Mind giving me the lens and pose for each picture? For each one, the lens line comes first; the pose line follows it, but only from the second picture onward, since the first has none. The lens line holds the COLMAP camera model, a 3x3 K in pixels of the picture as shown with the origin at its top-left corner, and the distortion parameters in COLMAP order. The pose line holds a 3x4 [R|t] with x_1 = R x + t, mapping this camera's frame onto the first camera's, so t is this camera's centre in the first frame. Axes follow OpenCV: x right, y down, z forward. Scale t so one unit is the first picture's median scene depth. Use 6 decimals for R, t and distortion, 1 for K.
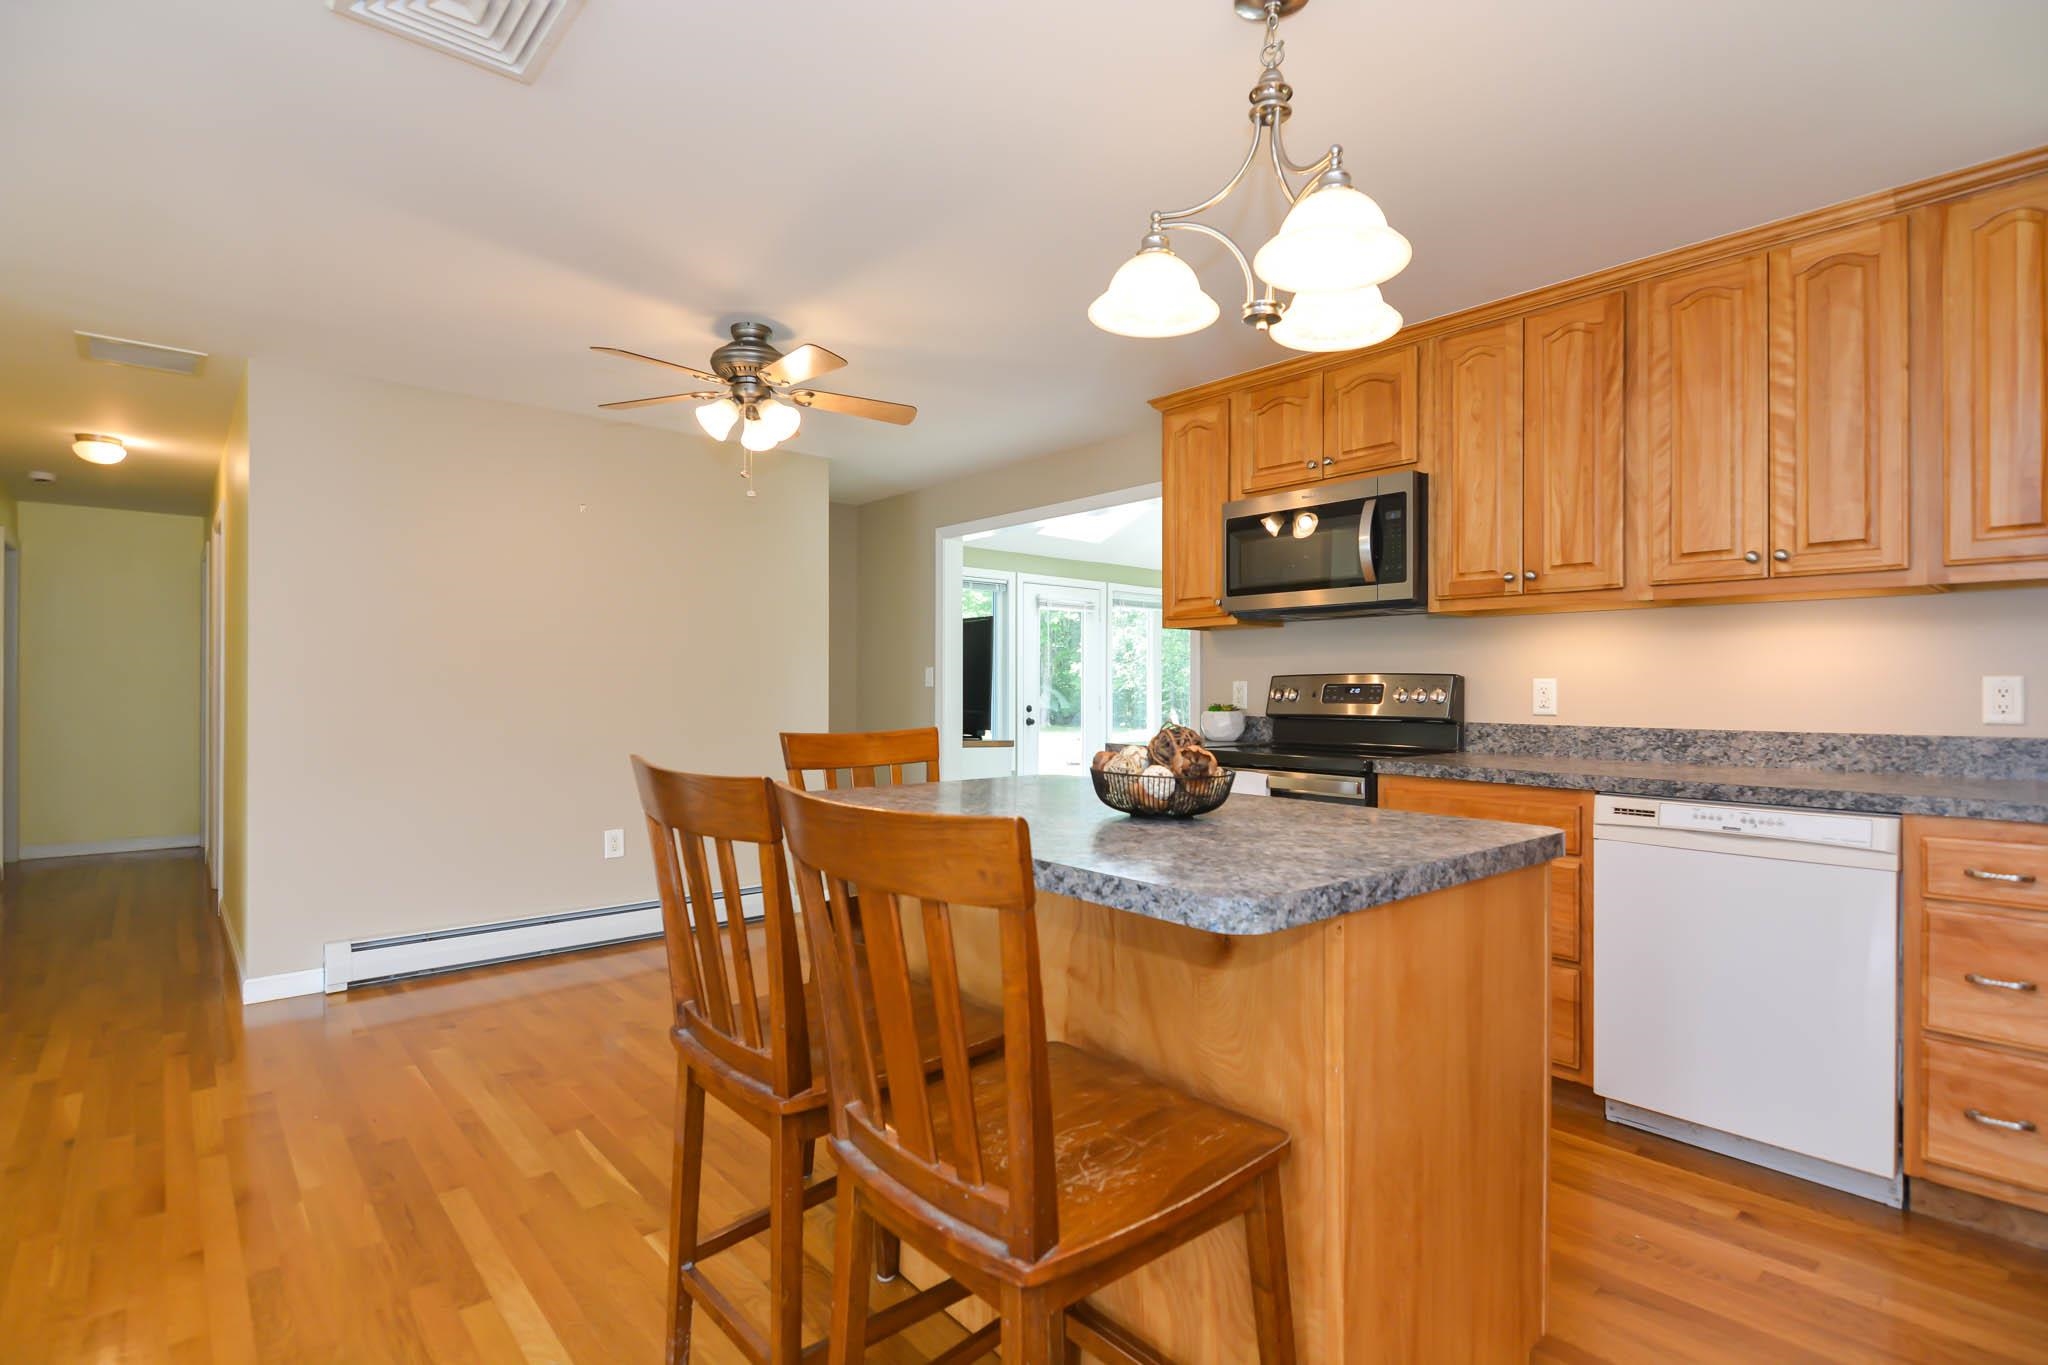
lens RADIAL K [[982.7, 0, 1027.0], [0, 982.7, 686.1], [0, 0, 1]] dist [0.003971, -0.006678]
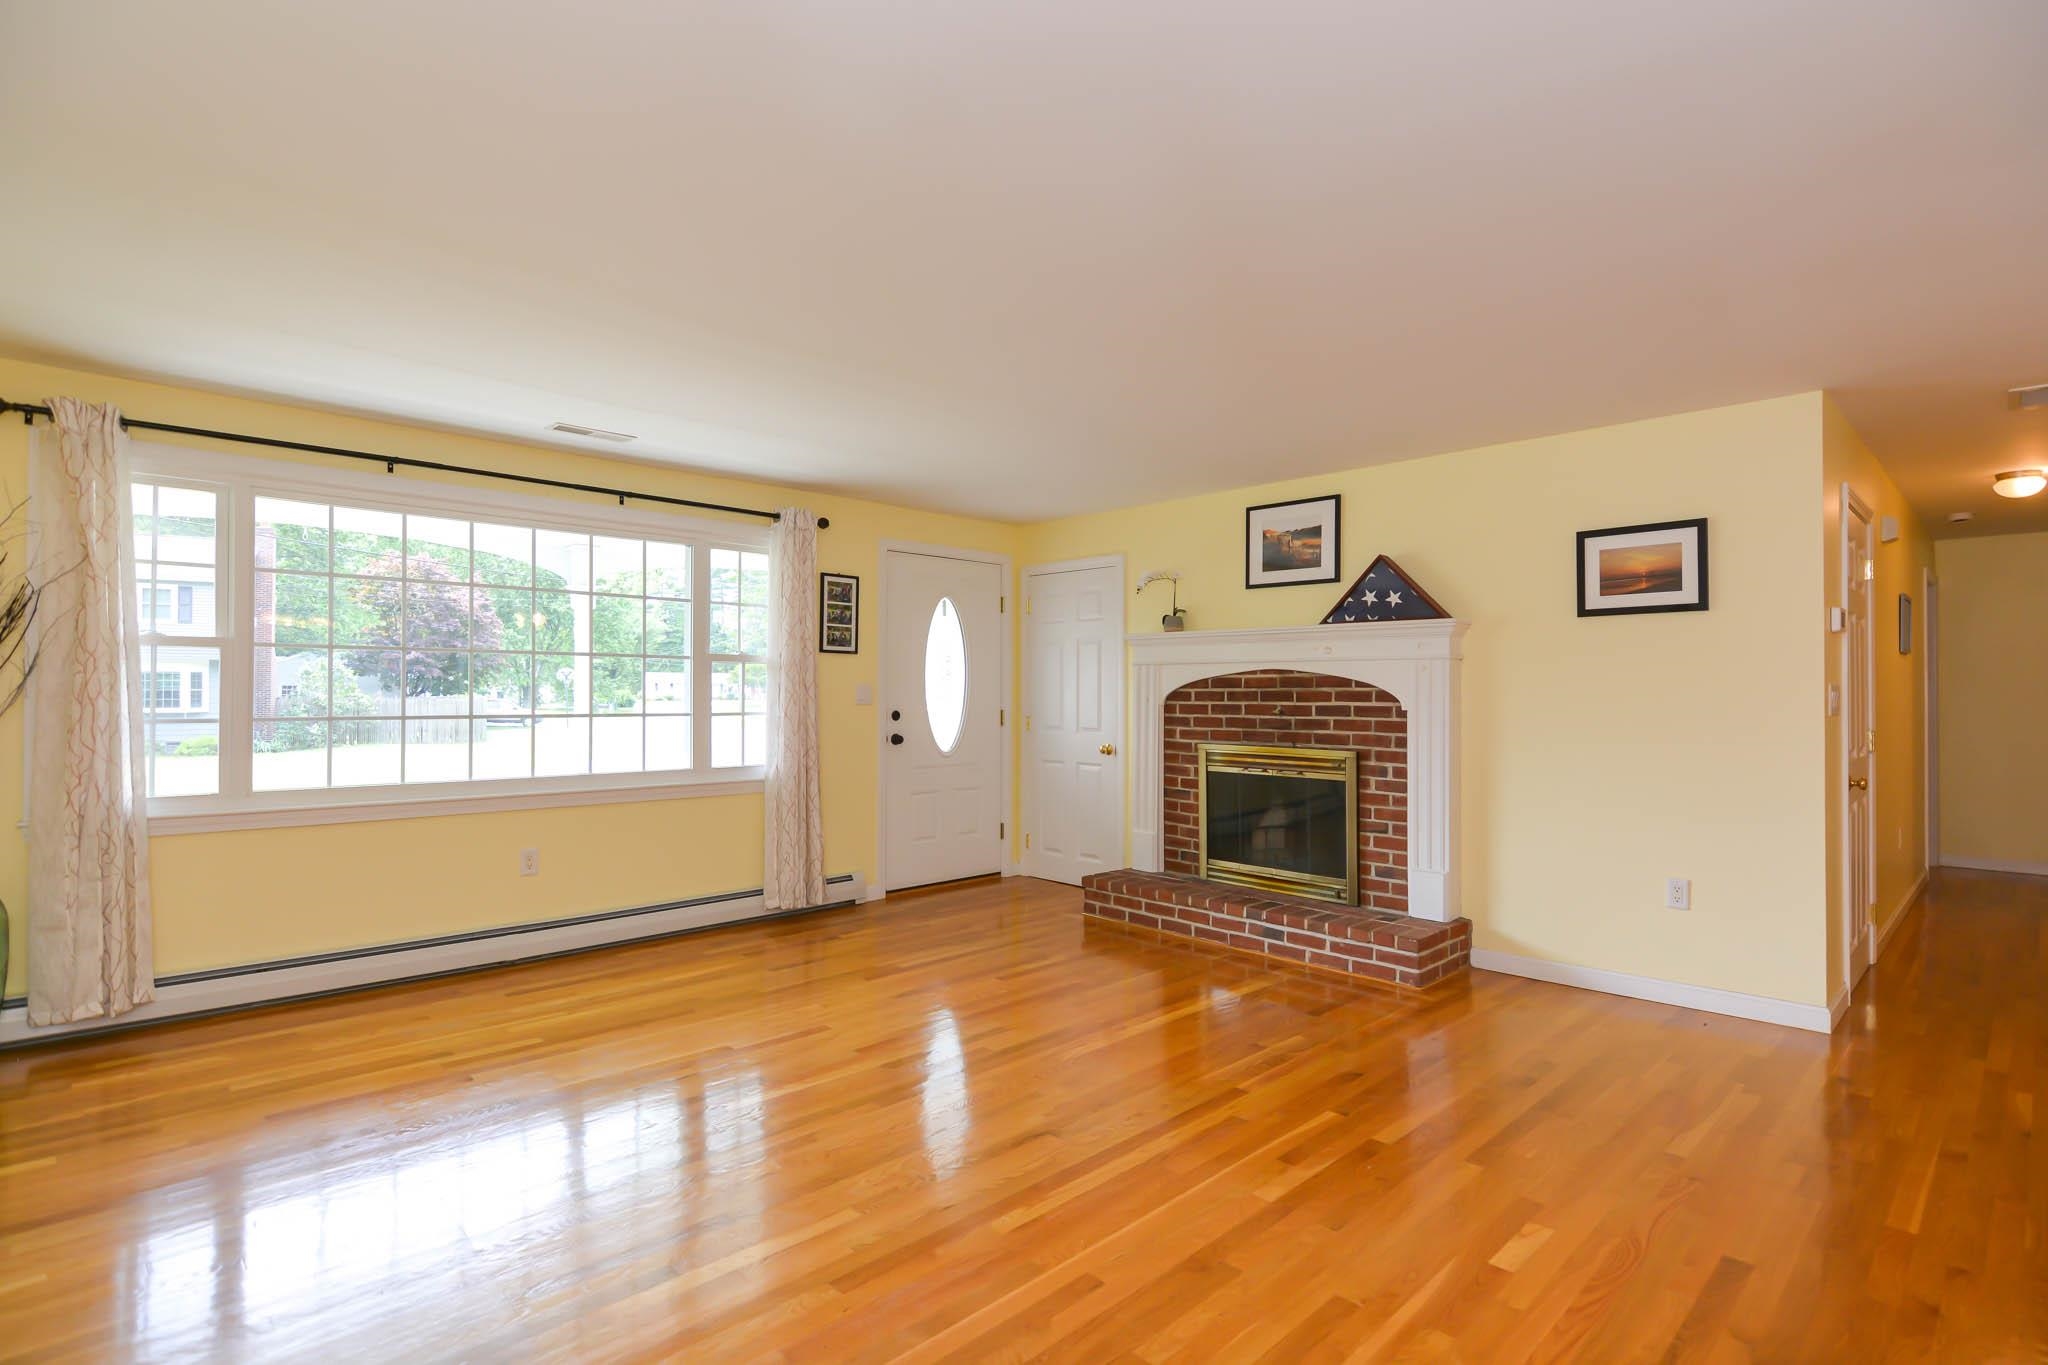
lens RADIAL K [[982.7, 0, 1027.0], [0, 982.7, 686.1], [0, 0, 1]] dist [0.003971, -0.006678]
pose [[0.041053, -0.009899, -0.999108, 0.078427], [-0.001968, 0.999948, -0.009988, -0.026454], [0.999155, 0.002377, 0.041032, -0.162772]]
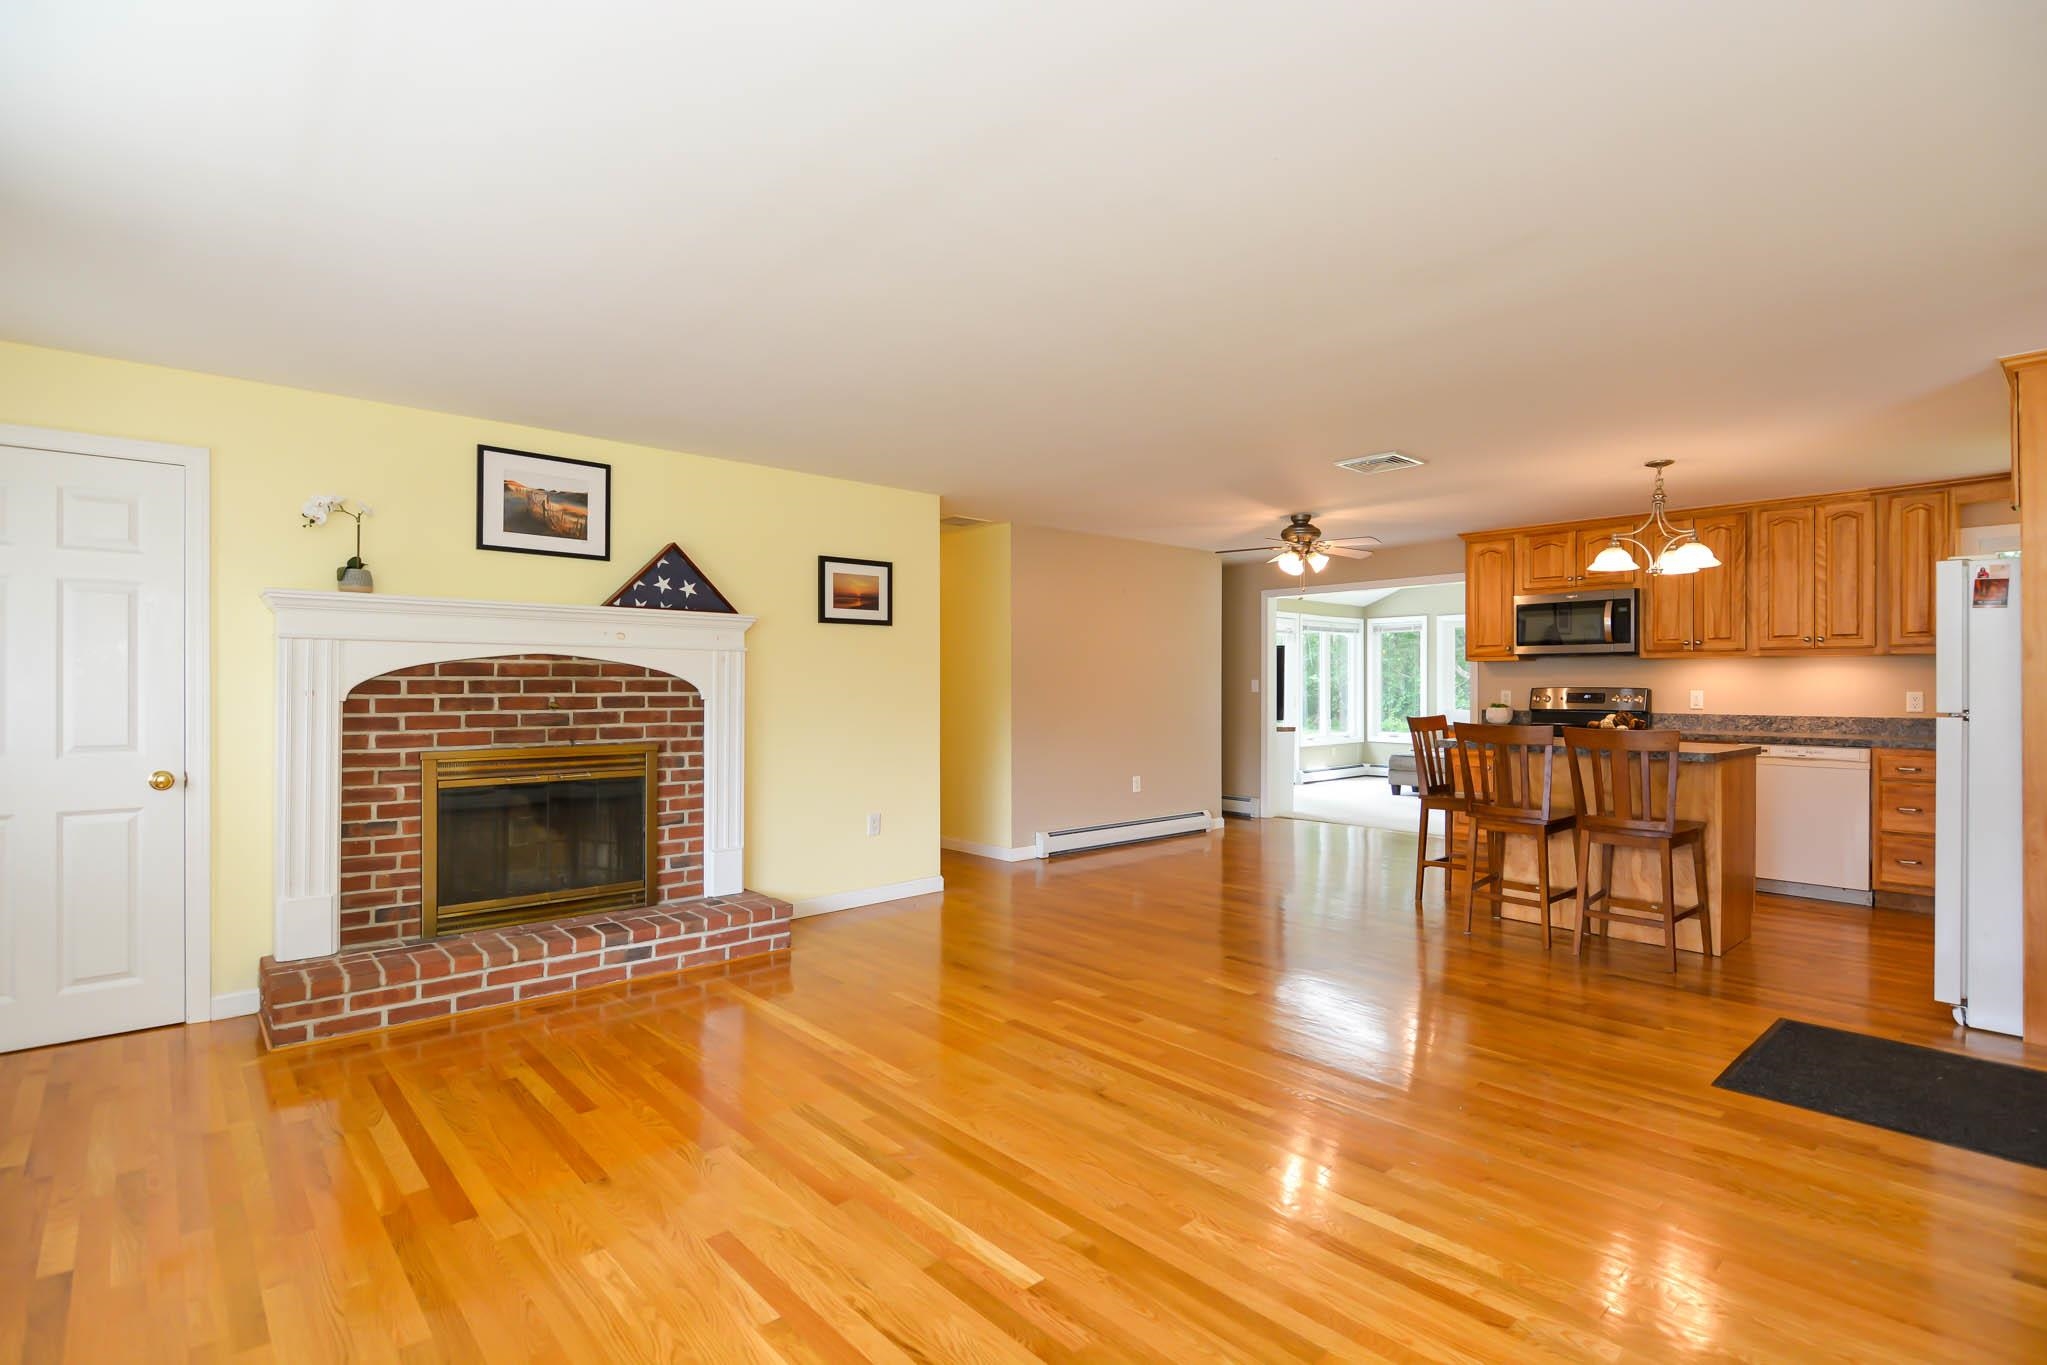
lens RADIAL K [[982.2, 0, 1026.5], [0, 982.2, 686.1], [0, 0, 1]] dist [0.003971, -0.006678]
pose [[0.999966, -0.002008, 0.008034, -1.020202], [0.001989, 0.999995, 0.002355, -0.029511], [-0.008038, -0.002339, 0.999965, -1.180397]]
